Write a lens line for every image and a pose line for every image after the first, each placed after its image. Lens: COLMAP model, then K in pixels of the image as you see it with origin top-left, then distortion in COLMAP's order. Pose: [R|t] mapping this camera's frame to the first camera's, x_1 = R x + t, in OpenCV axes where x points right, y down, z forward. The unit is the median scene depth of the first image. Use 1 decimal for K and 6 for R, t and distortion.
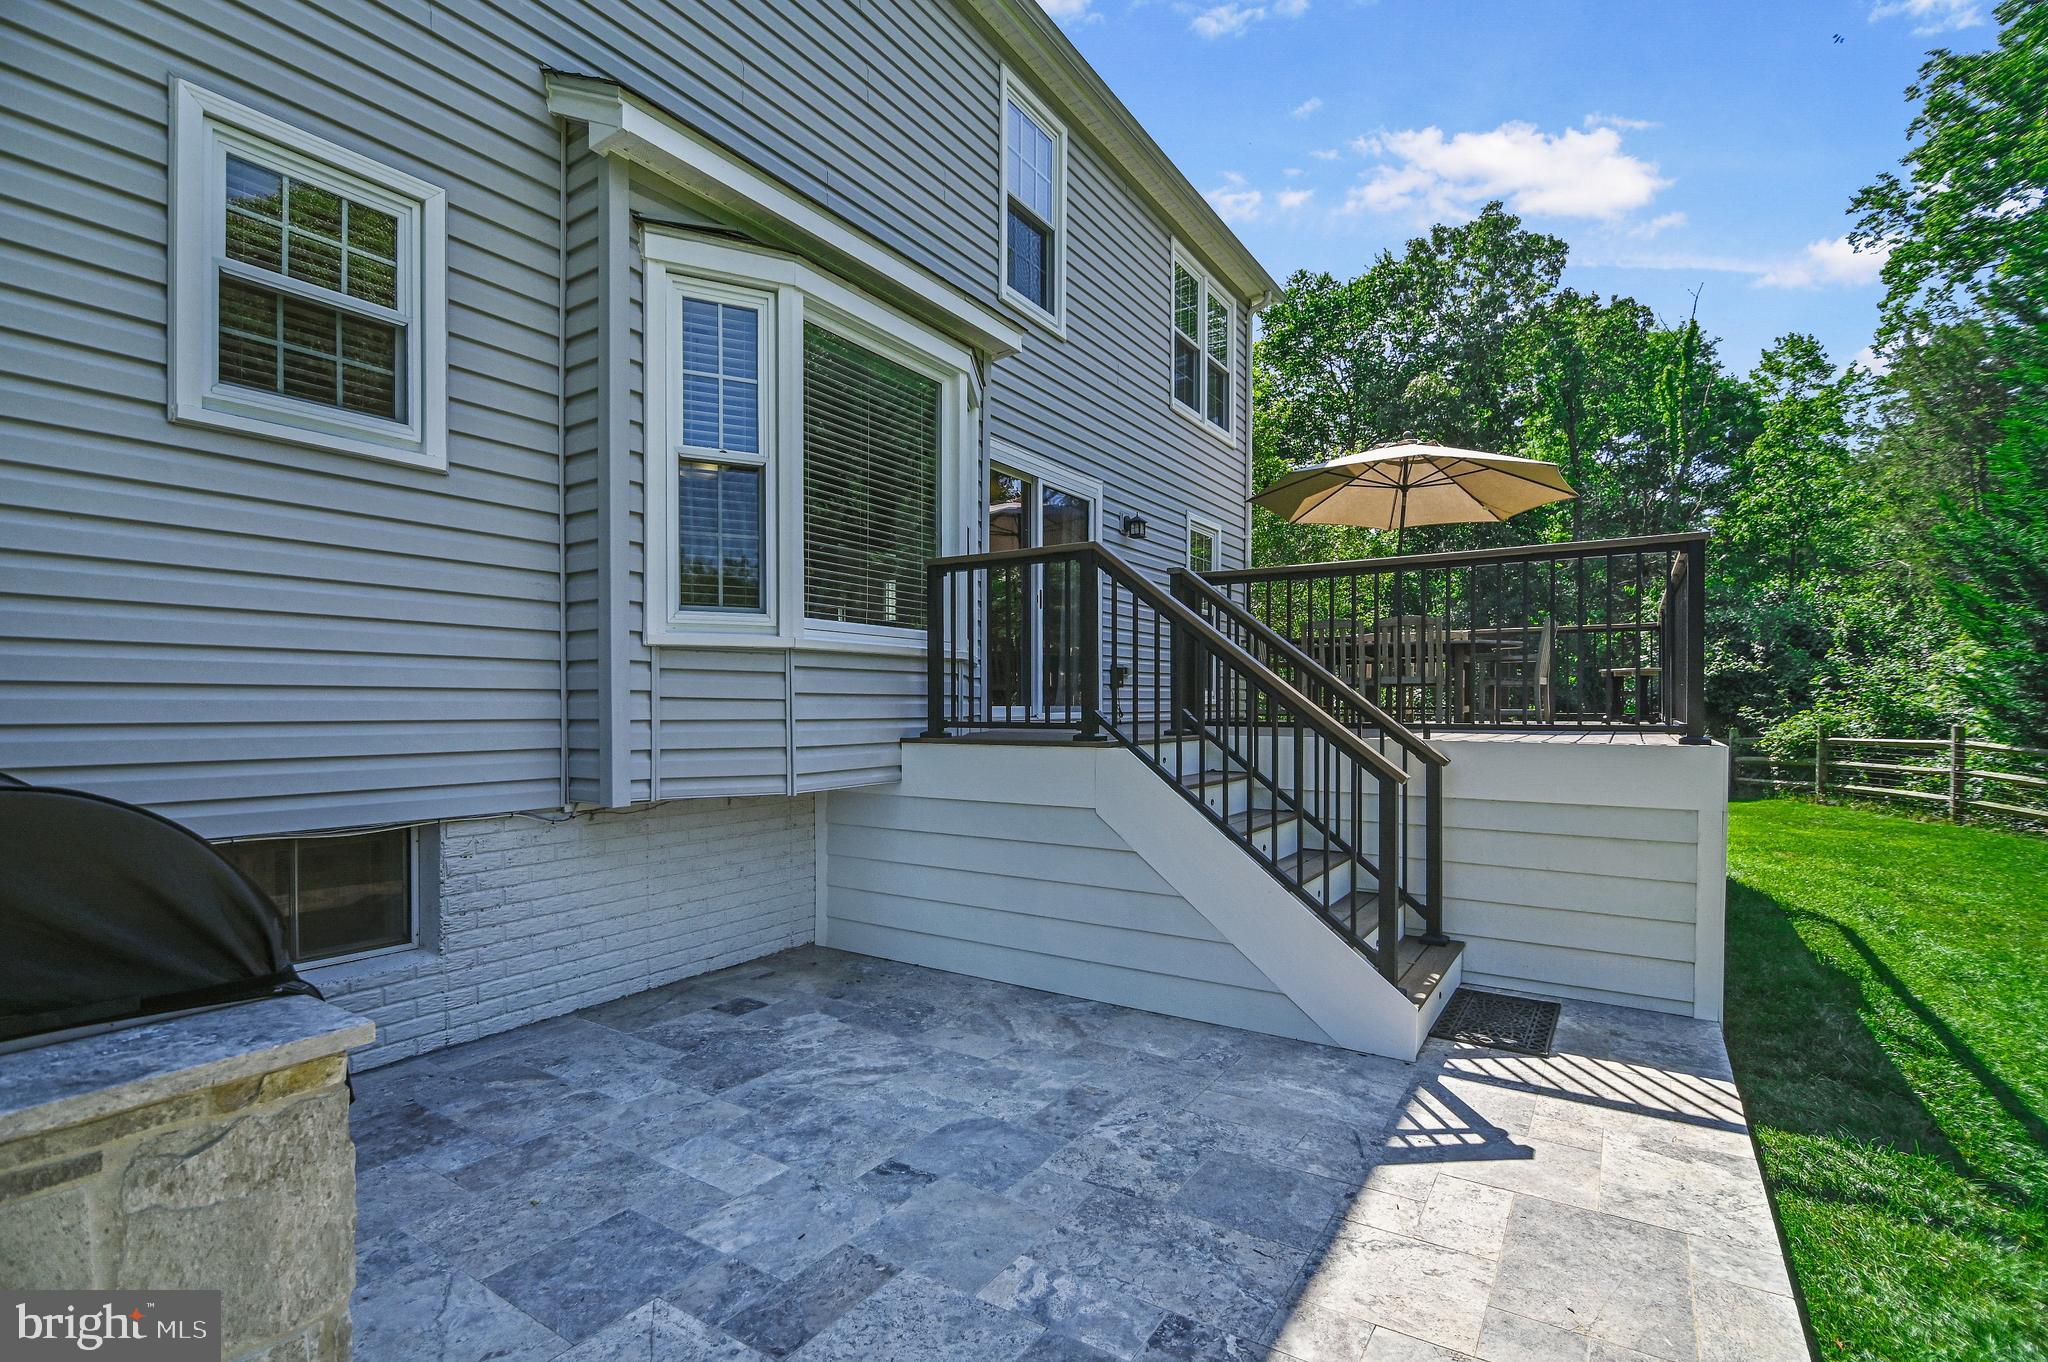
lens RADIAL K [[950.5, 0, 985.0], [0, 950.5, 712.8], [0, 0, 1]] dist [-0.001849, -0.000042]
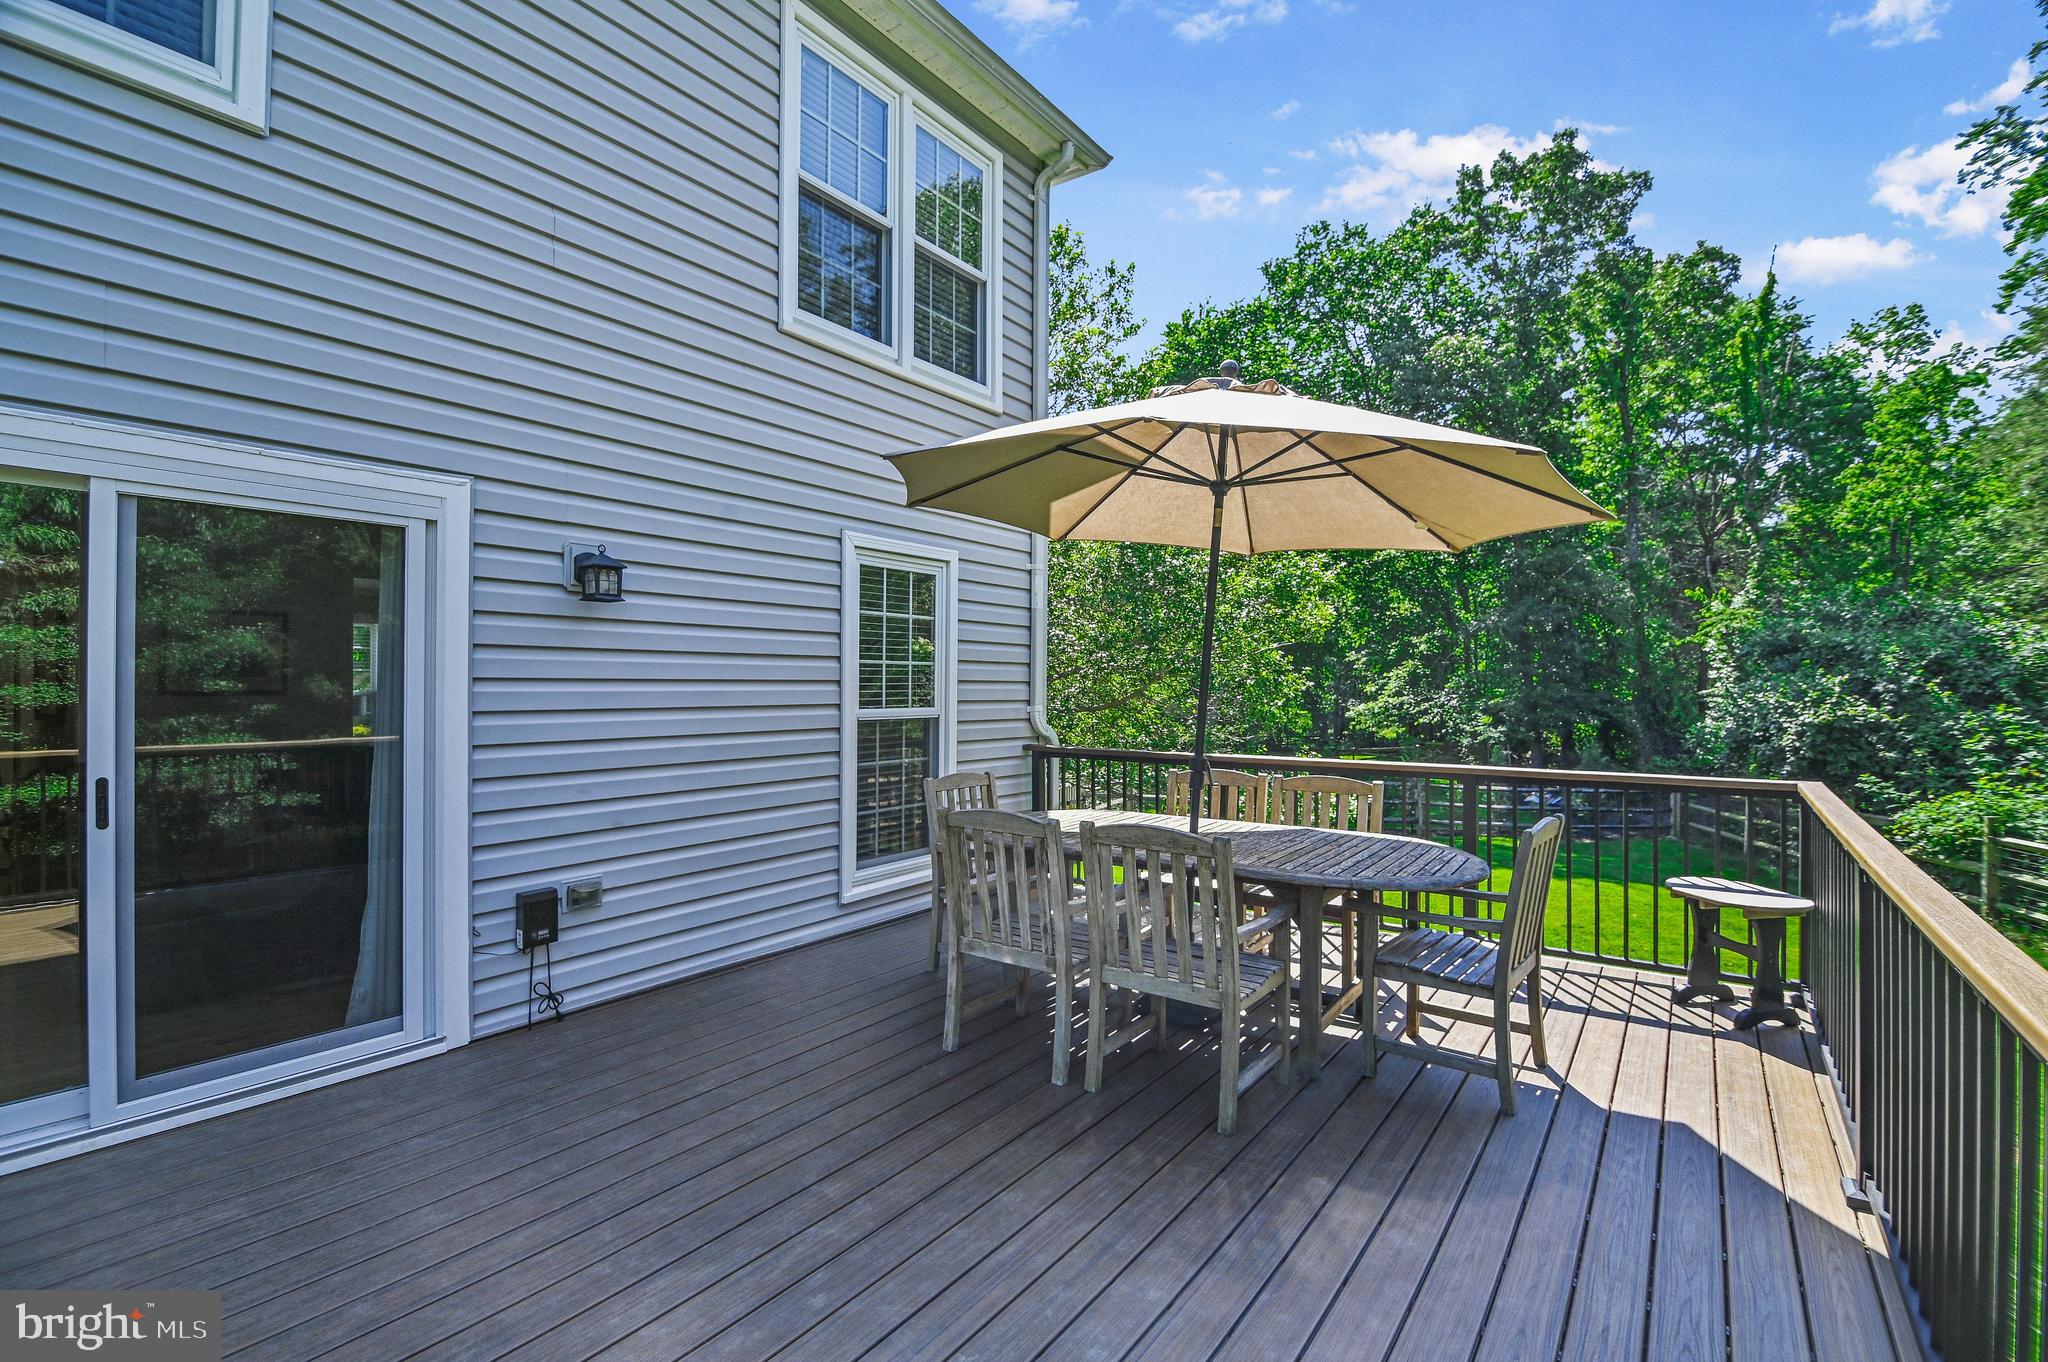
lens RADIAL K [[904.2, 0, 1024.0], [0, 904.2, 681.0], [0, 0, 1]] dist [-0.017809, -0.000045]
pose [[0.998779, 0.004167, -0.049232, 0.371741], [-0.004419, 0.999978, -0.005014, -0.142288], [0.049210, 0.005226, 0.998775, 0.570767]]
